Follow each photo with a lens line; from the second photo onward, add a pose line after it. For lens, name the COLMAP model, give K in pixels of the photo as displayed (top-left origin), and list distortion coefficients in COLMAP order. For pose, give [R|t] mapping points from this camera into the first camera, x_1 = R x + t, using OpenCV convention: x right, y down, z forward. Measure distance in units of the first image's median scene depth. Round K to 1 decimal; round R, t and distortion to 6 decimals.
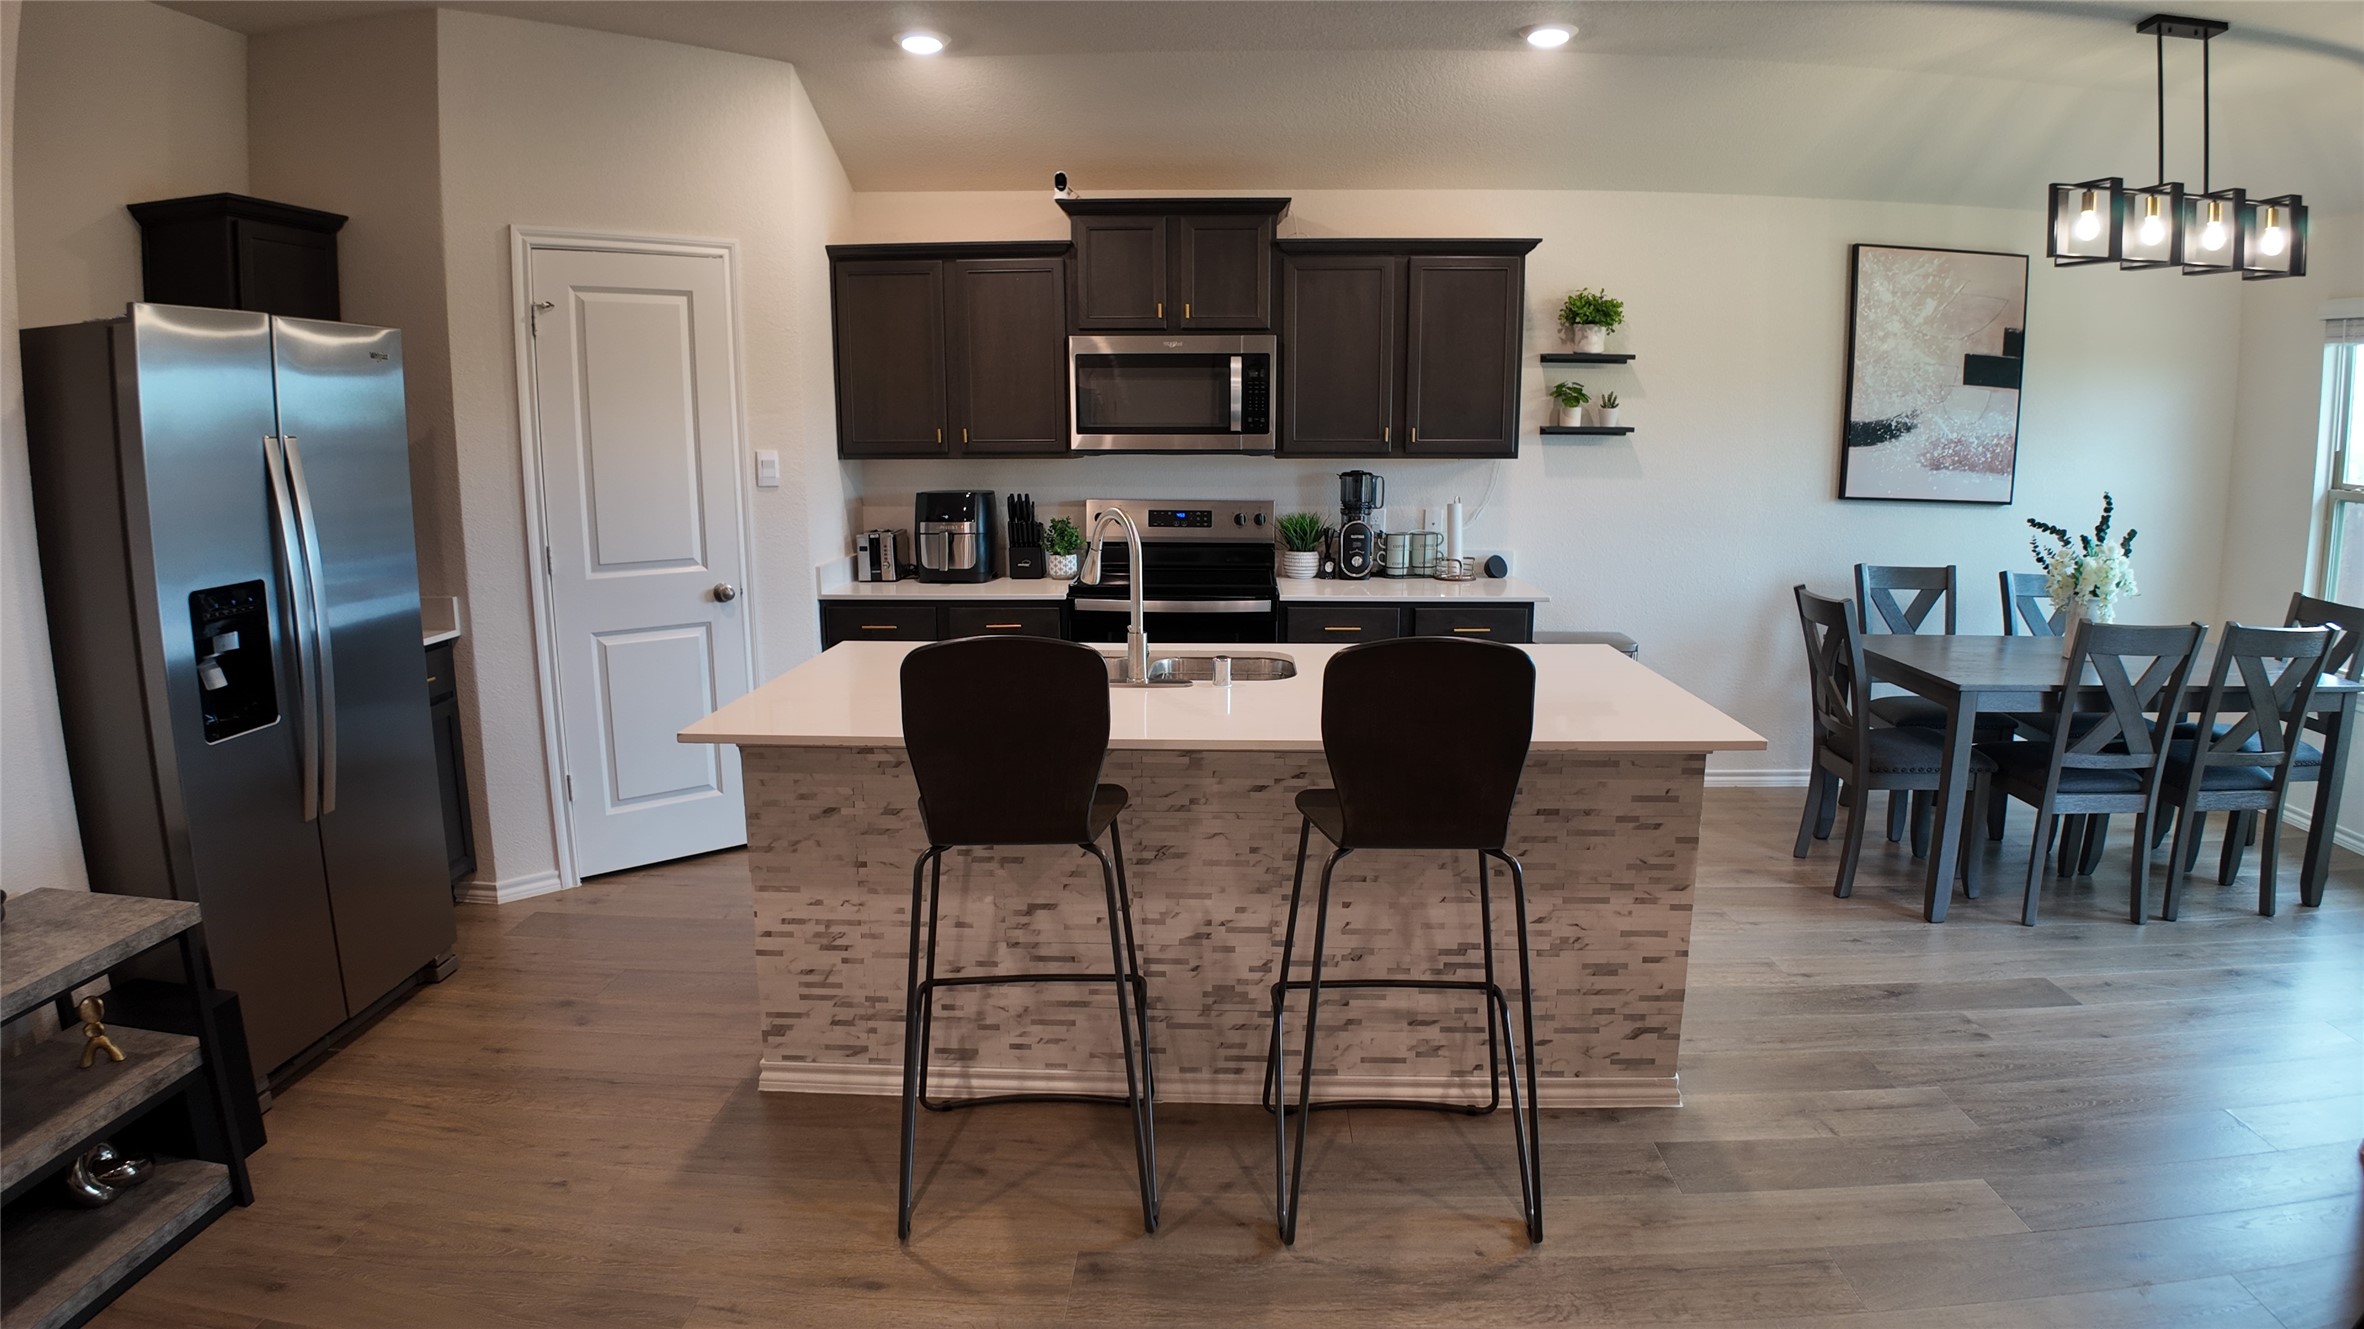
lens RADIAL K [[1277.5, 0, 1174.3], [0, 1277.5, 679.2], [0, 0, 1]] dist [-0.084645, -0.025523]
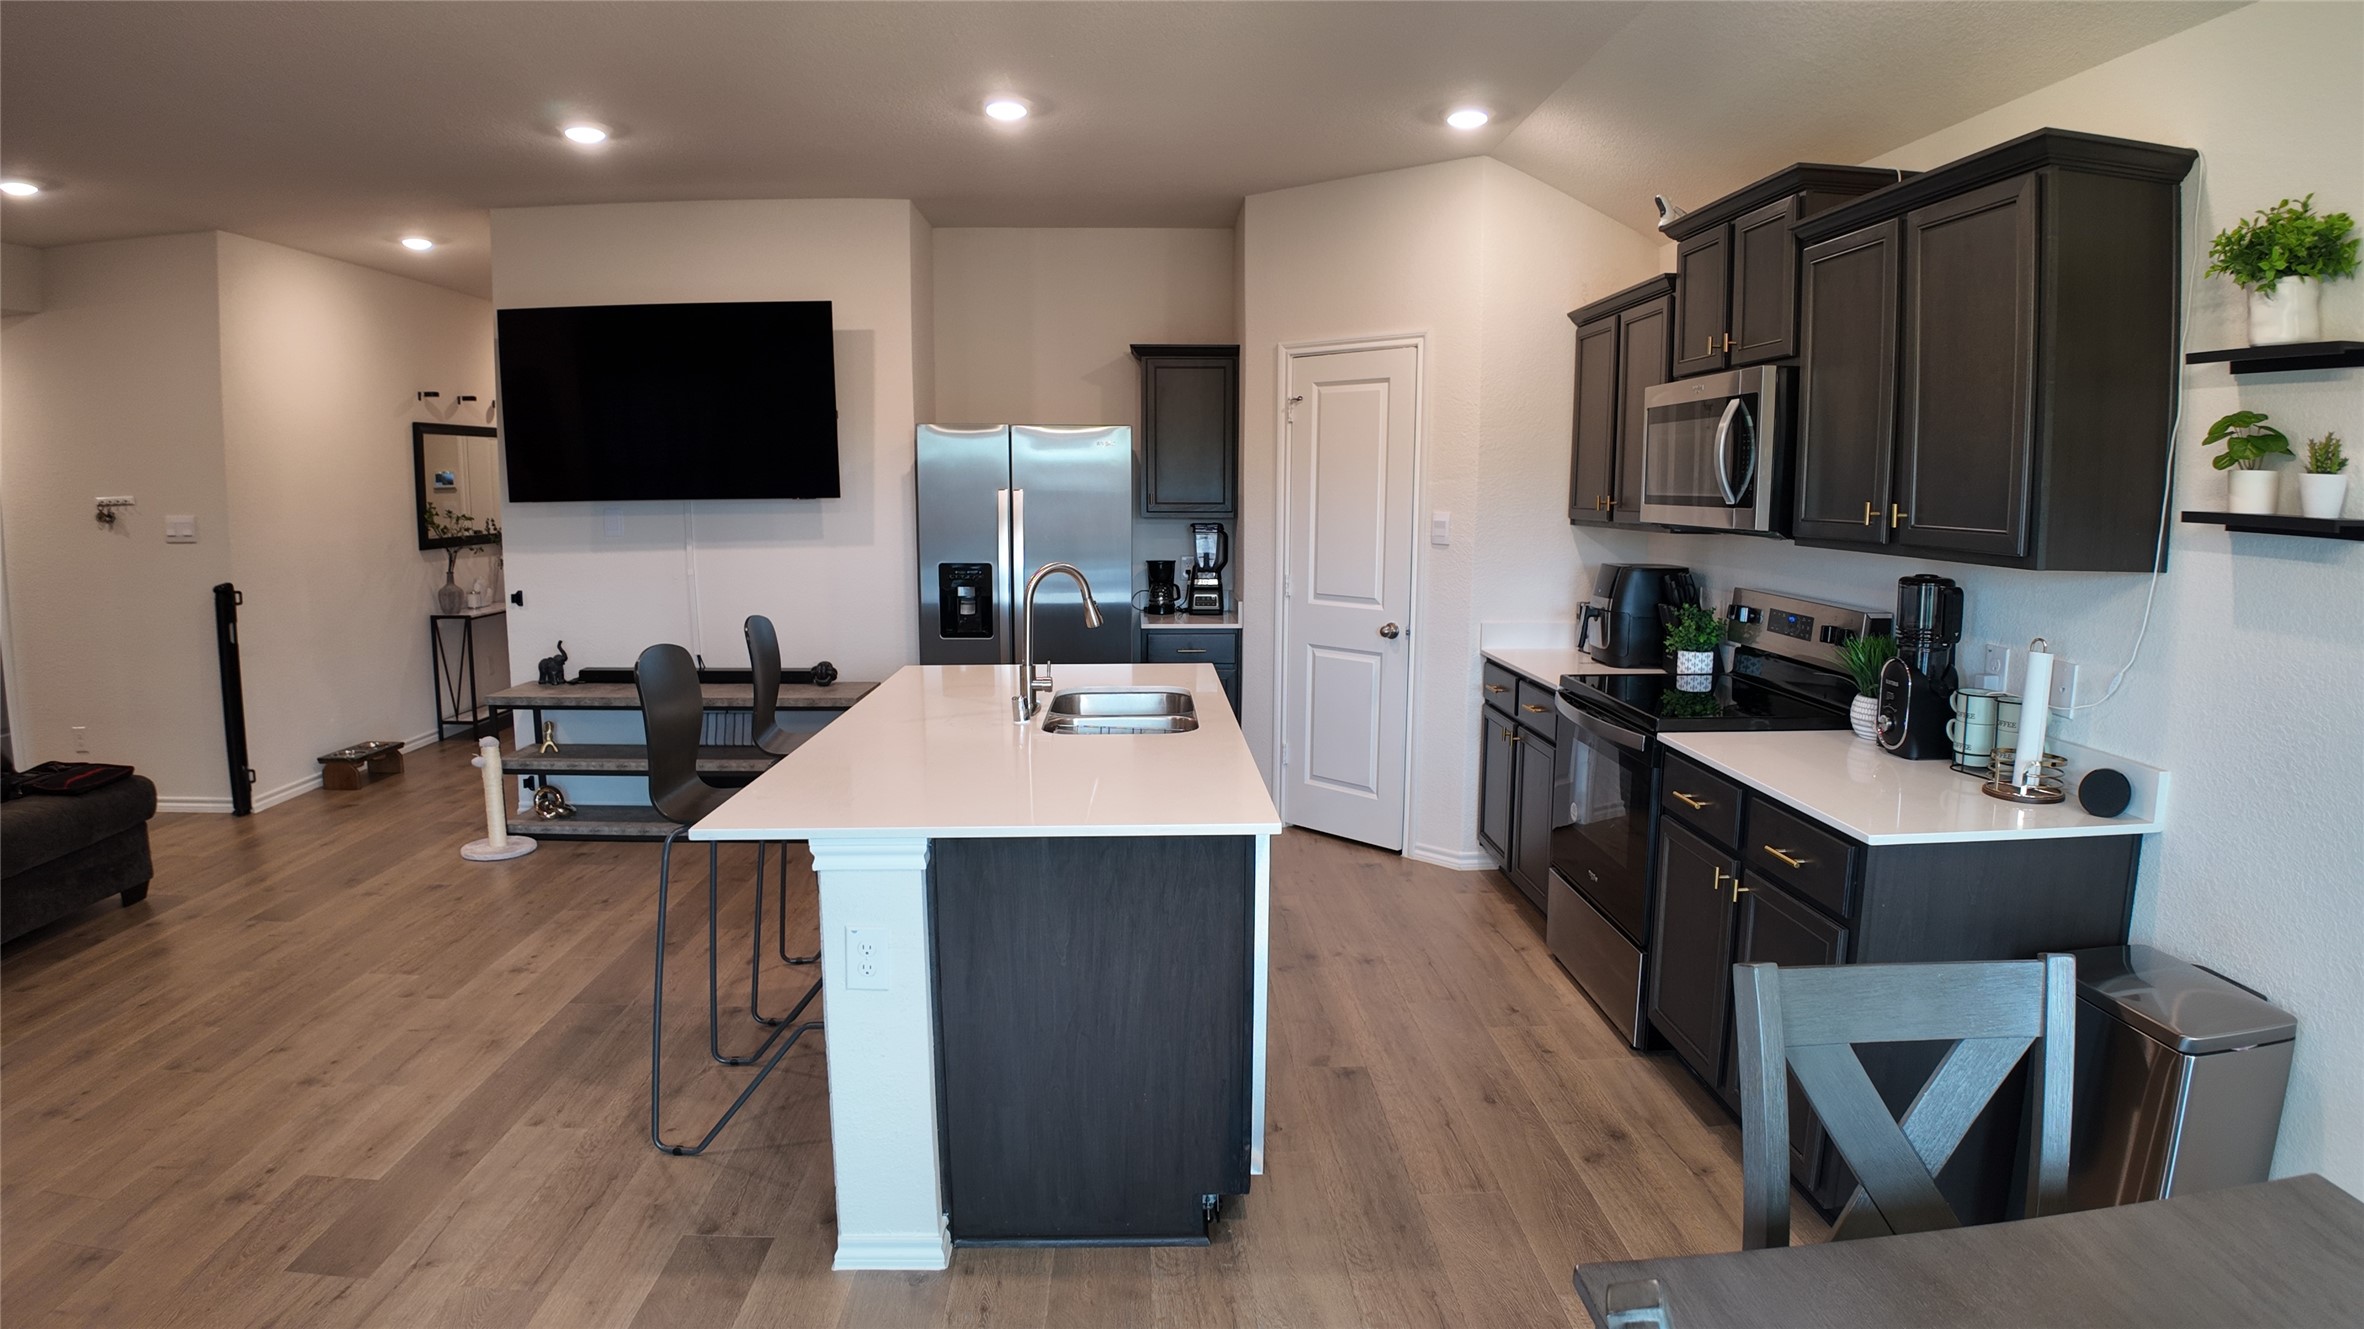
lens RADIAL K [[1277.5, 0, 1174.3], [0, 1277.5, 679.2], [0, 0, 1]] dist [-0.084645, -0.025523]
pose [[0.061699, 0.153134, -0.986278, 0.696383], [-0.181911, 0.973334, 0.139744, -0.133370], [0.981377, 0.170793, 0.087910, 0.611958]]
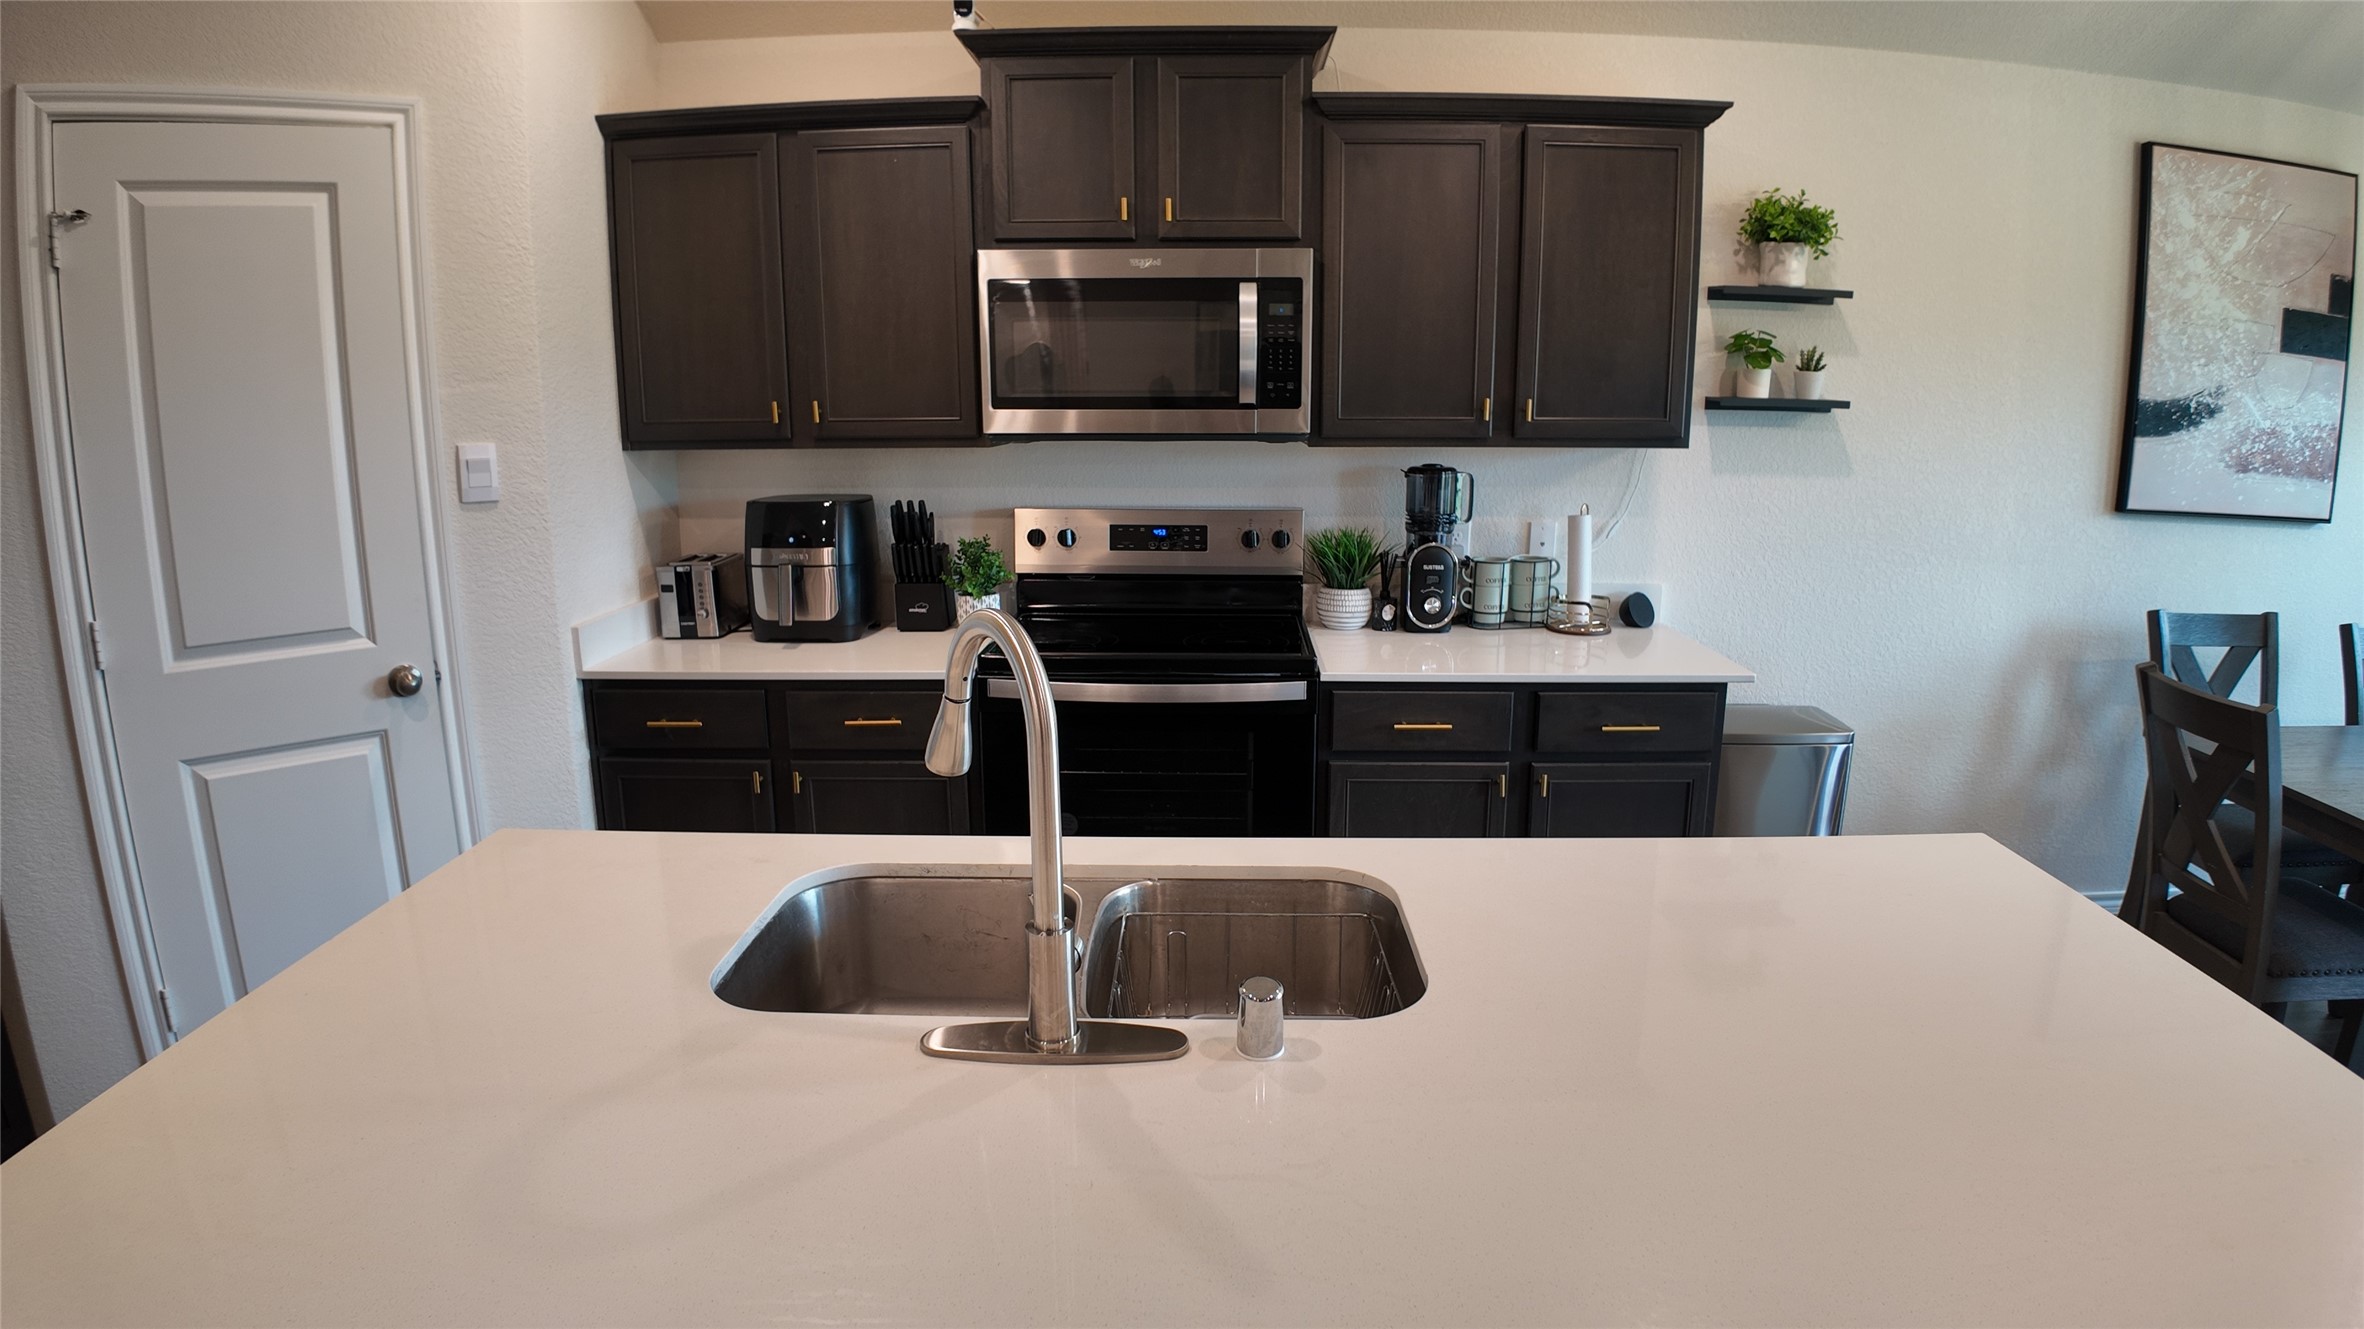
lens RADIAL K [[1353.0, 0, 1188.1], [0, 1353.0, 713.4], [0, 0, 1]] dist [-0.120312, 0.000855]
pose [[0.999704, -0.005281, 0.023753, 0.003010], [0.004254, 0.999063, 0.043074, -0.068096], [-0.023959, -0.042960, 0.998789, 0.320336]]
